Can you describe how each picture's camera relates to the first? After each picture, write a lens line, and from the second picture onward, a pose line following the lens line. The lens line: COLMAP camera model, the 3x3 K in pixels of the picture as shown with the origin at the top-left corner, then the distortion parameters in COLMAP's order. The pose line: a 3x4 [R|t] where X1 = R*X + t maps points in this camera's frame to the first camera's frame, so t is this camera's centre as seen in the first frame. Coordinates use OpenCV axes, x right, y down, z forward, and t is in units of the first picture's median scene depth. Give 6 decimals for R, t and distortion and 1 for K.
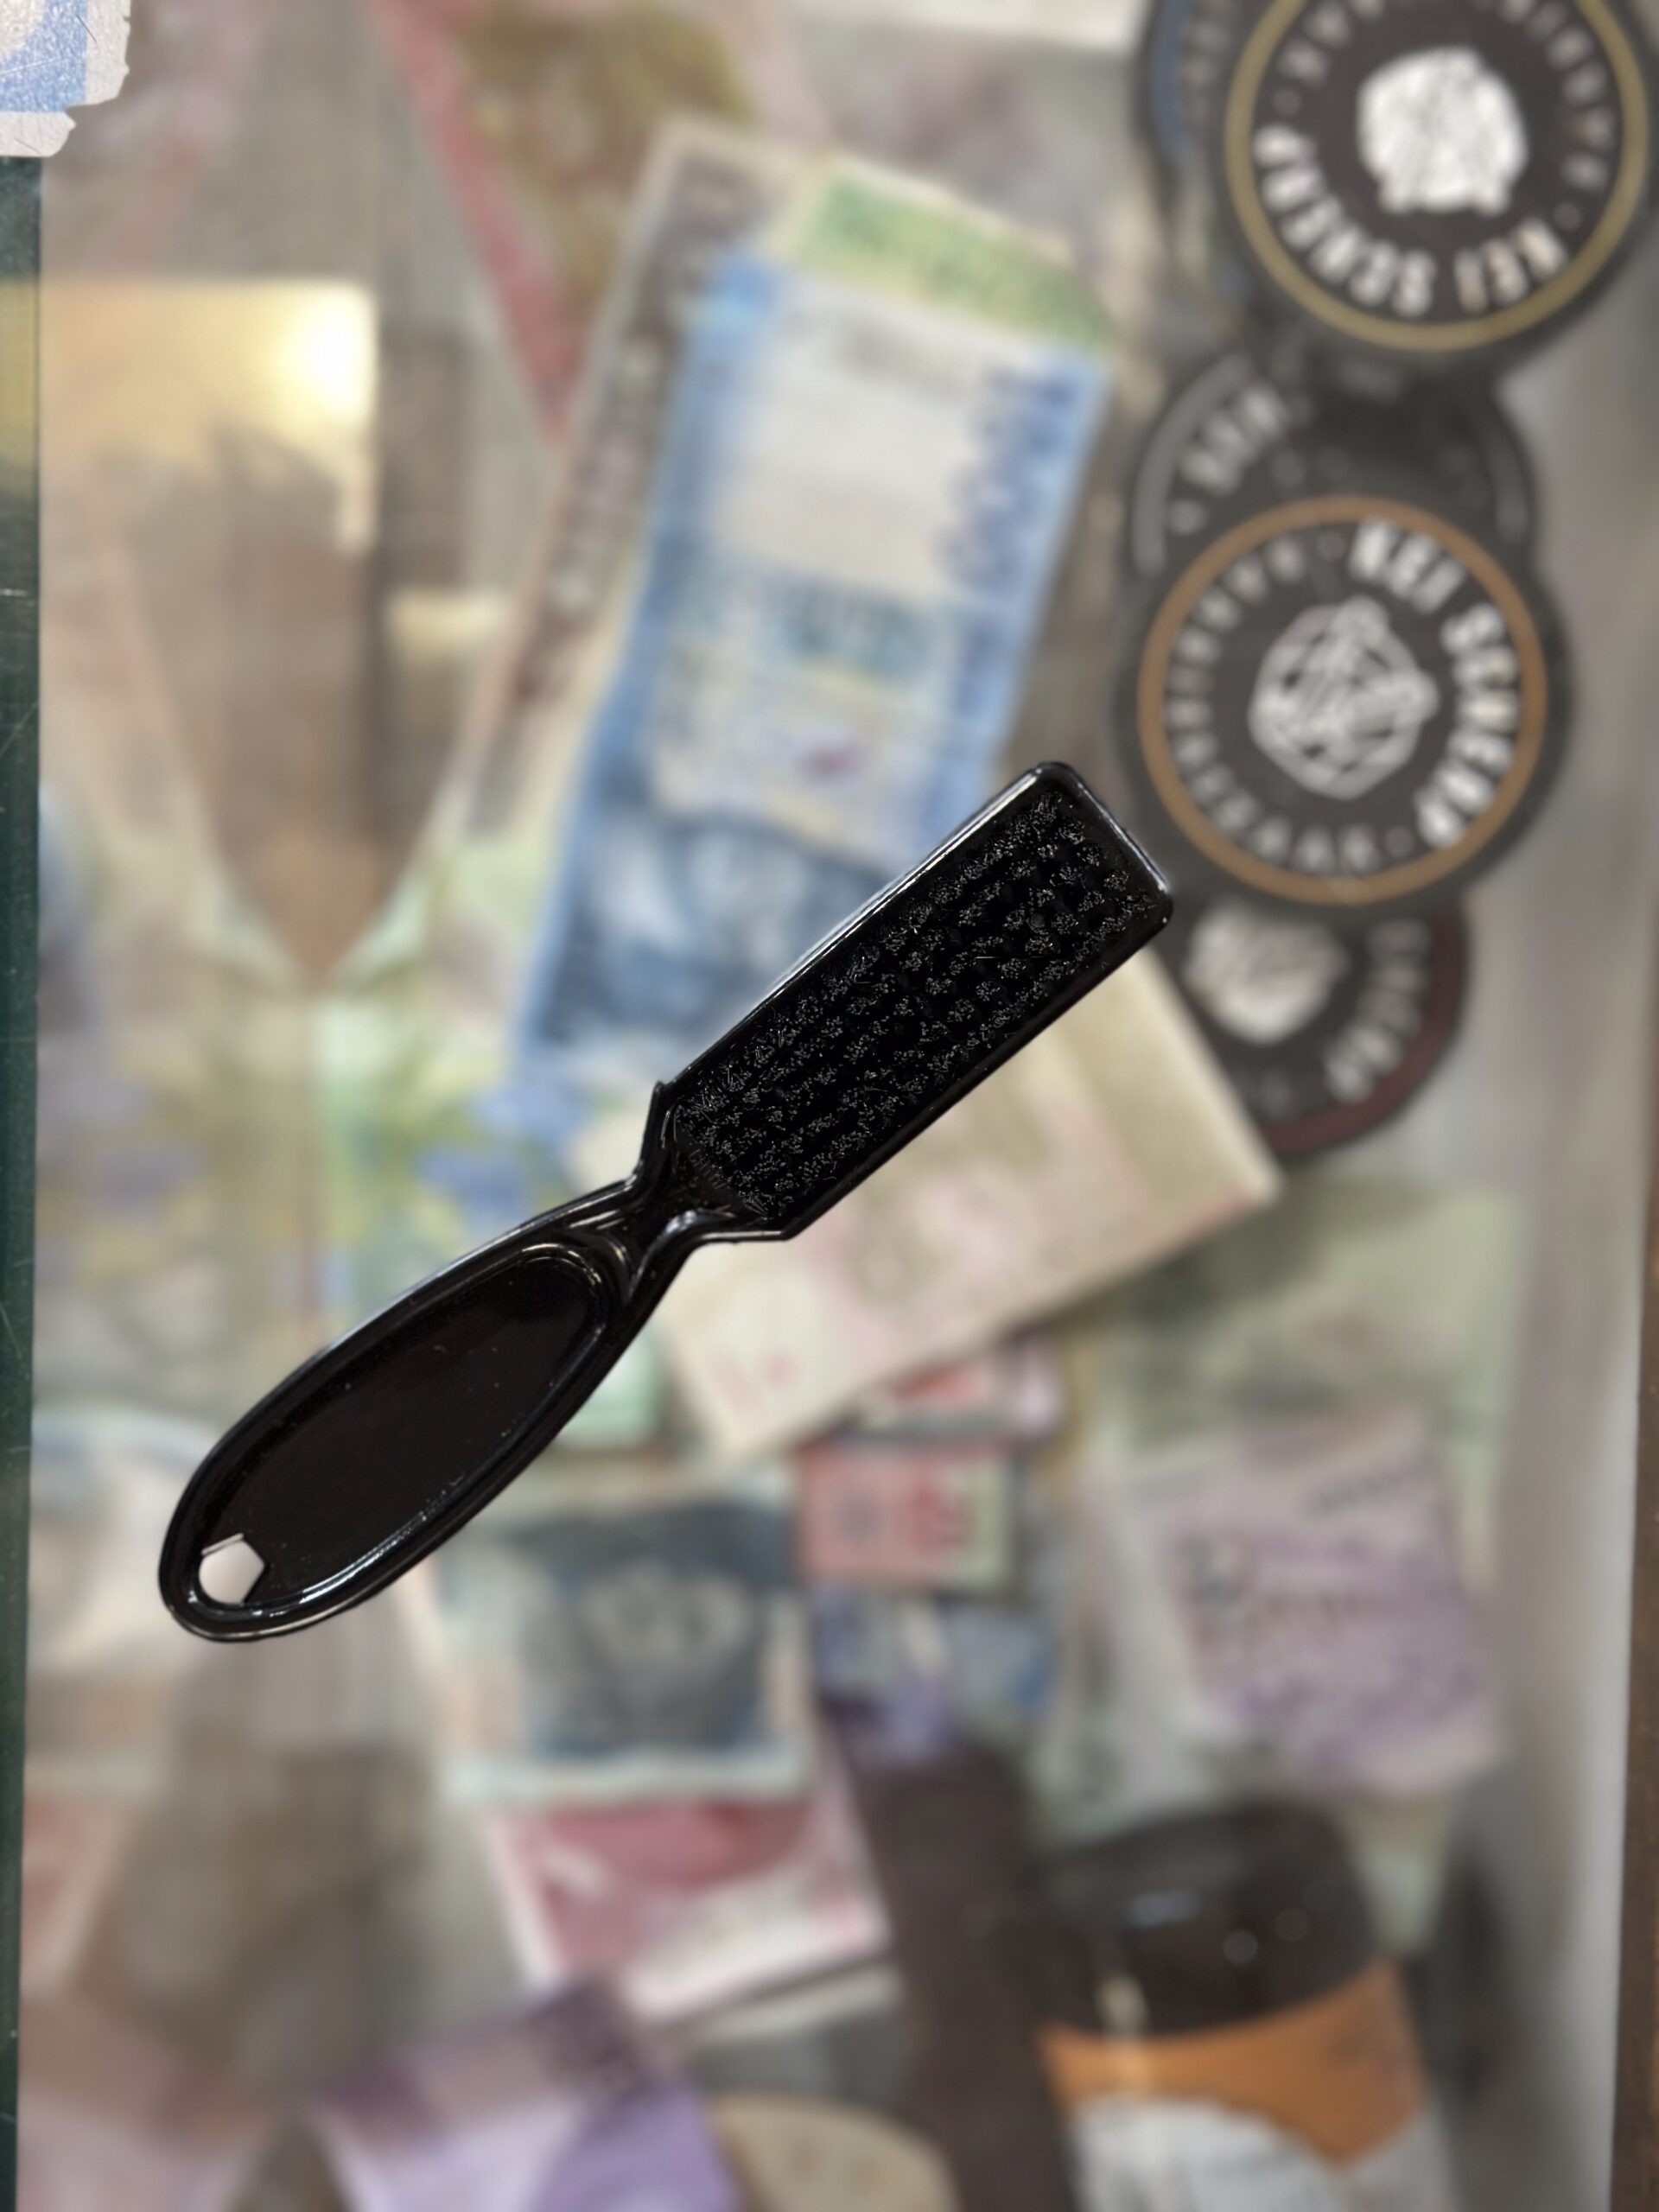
lens RADIAL K [[3107.8, 0, 816.2], [0, 3107.8, 1120.4], [0, 0, 1]] dist [0.105465, 0.000000]
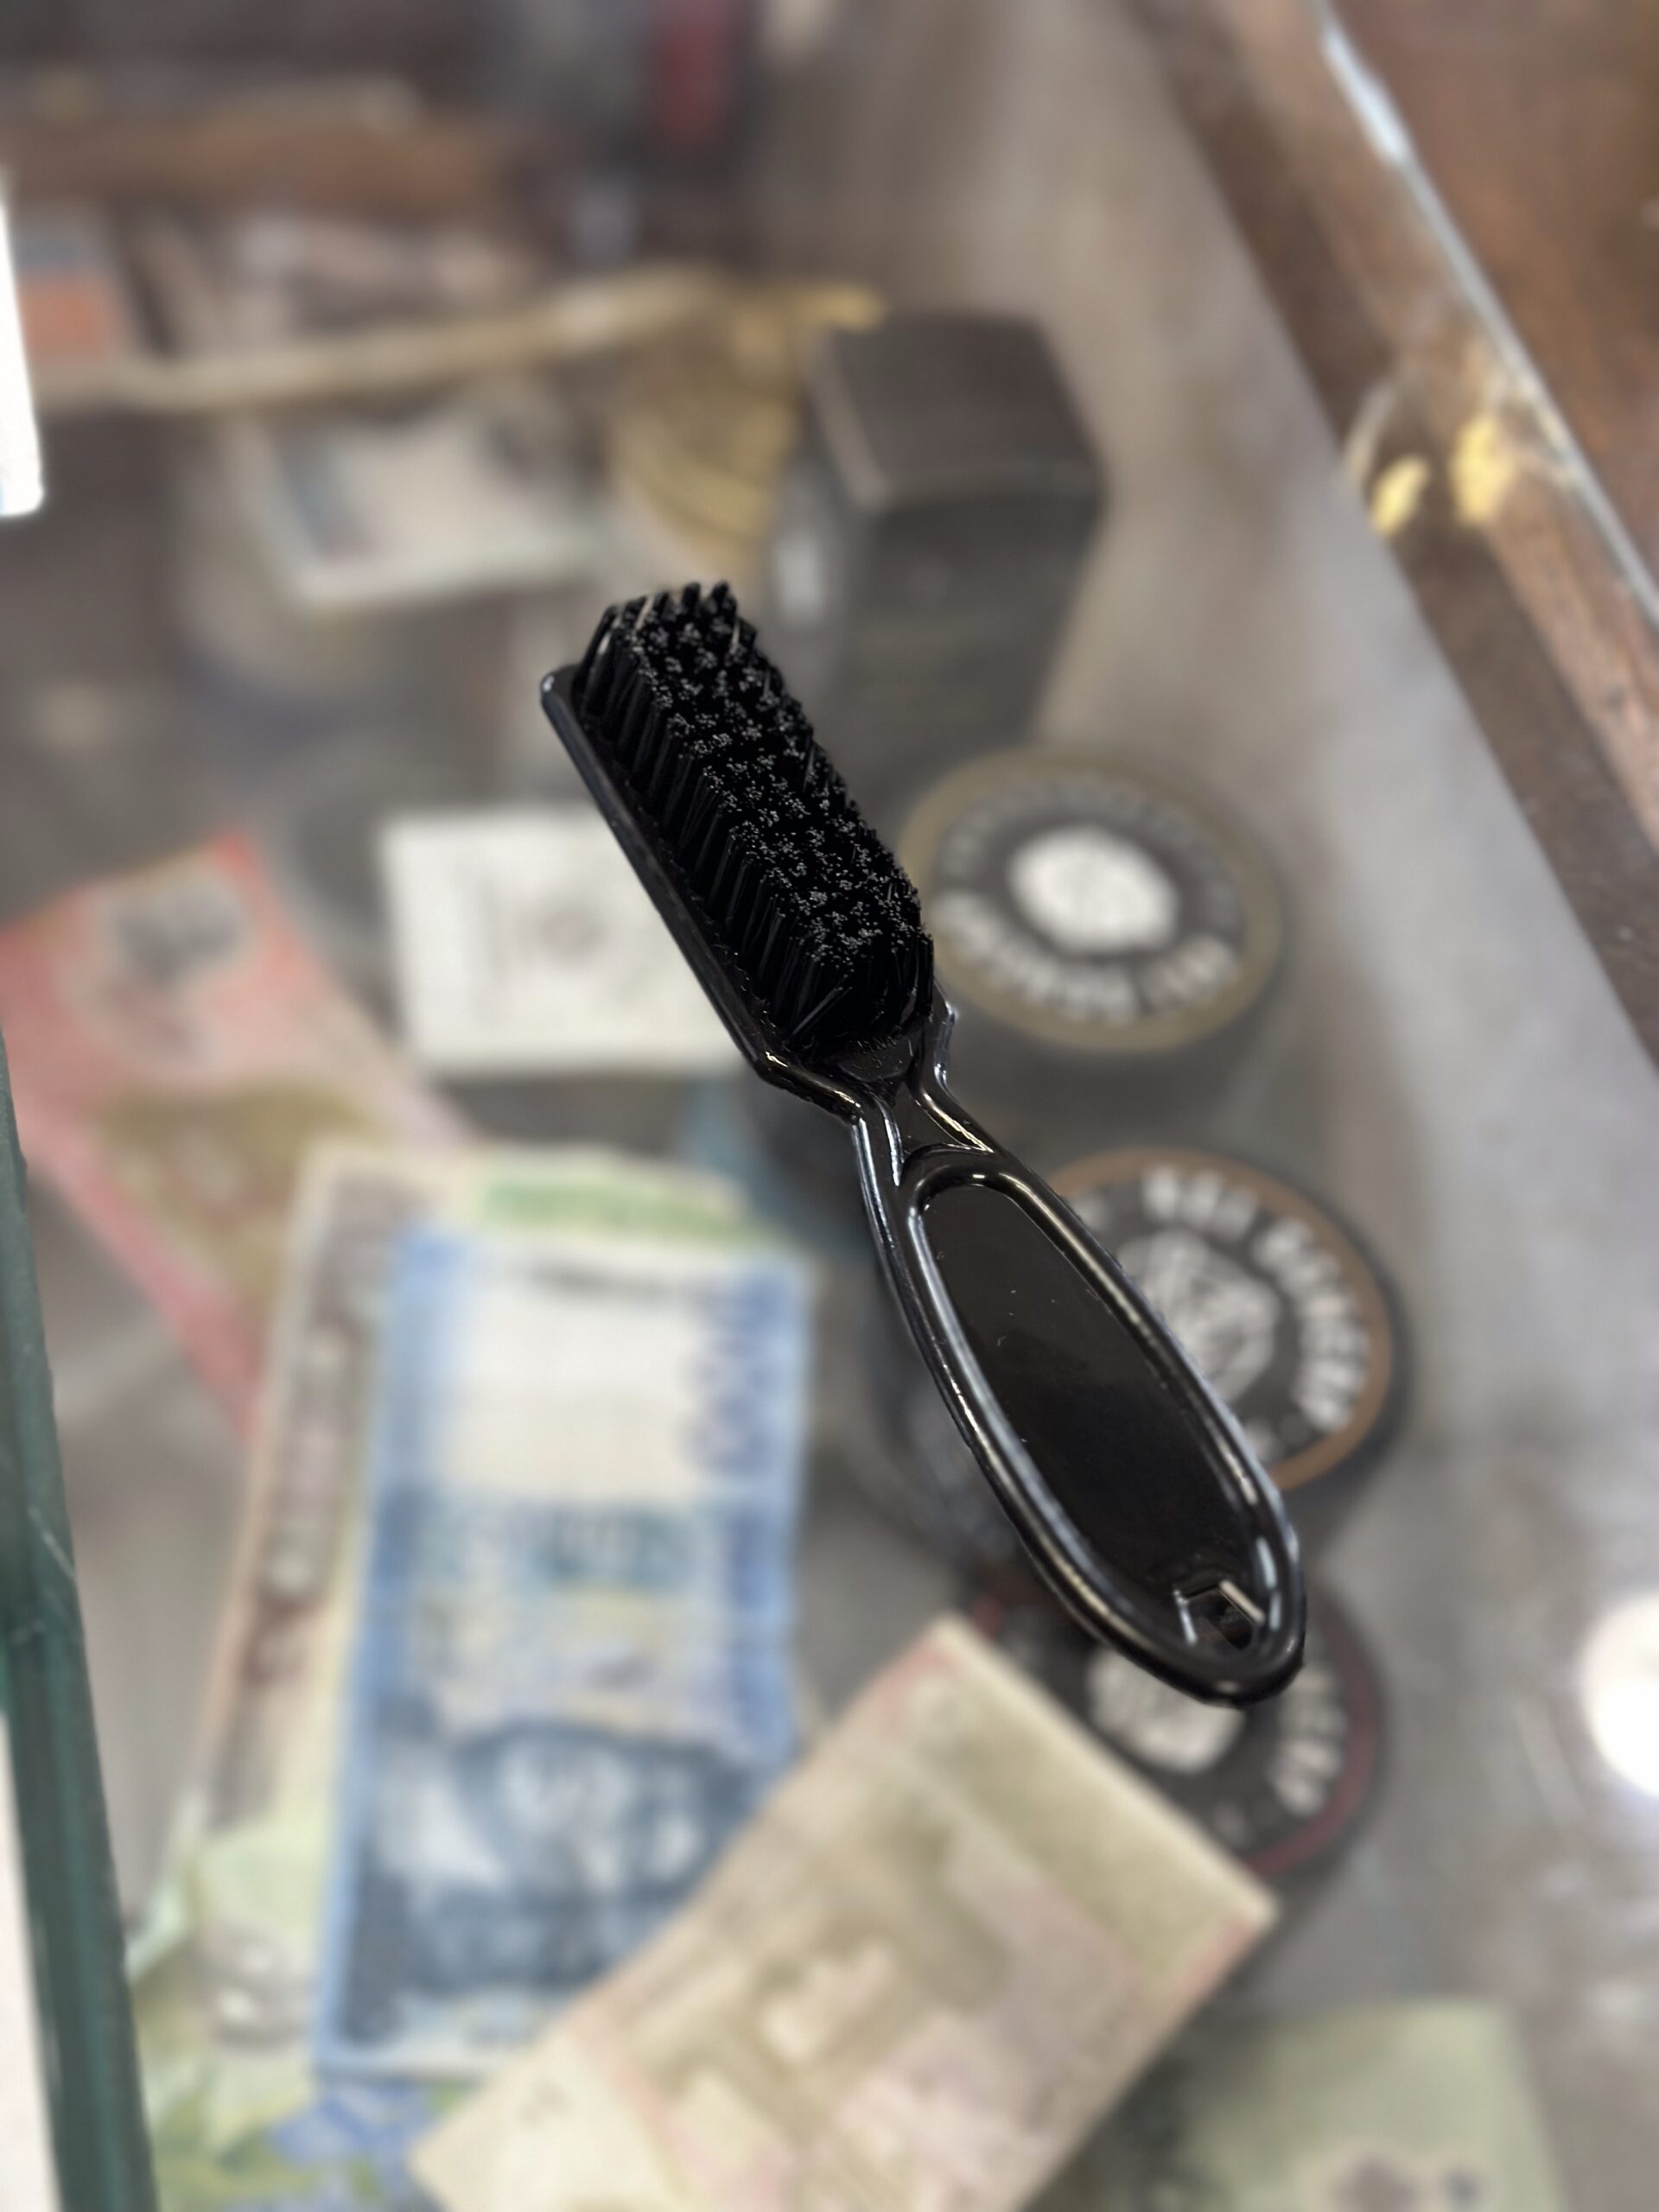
lens RADIAL K [[3107.8, 0, 820.2], [0, 3107.8, 1094.0], [0, 0, 1]] dist [0.105465, 0.000000]
pose [[0.946448, -0.096160, 0.308205, -0.204538], [0.273948, 0.744350, -0.609012, 0.328310], [-0.170850, 0.660830, 0.730831, 0.231908]]
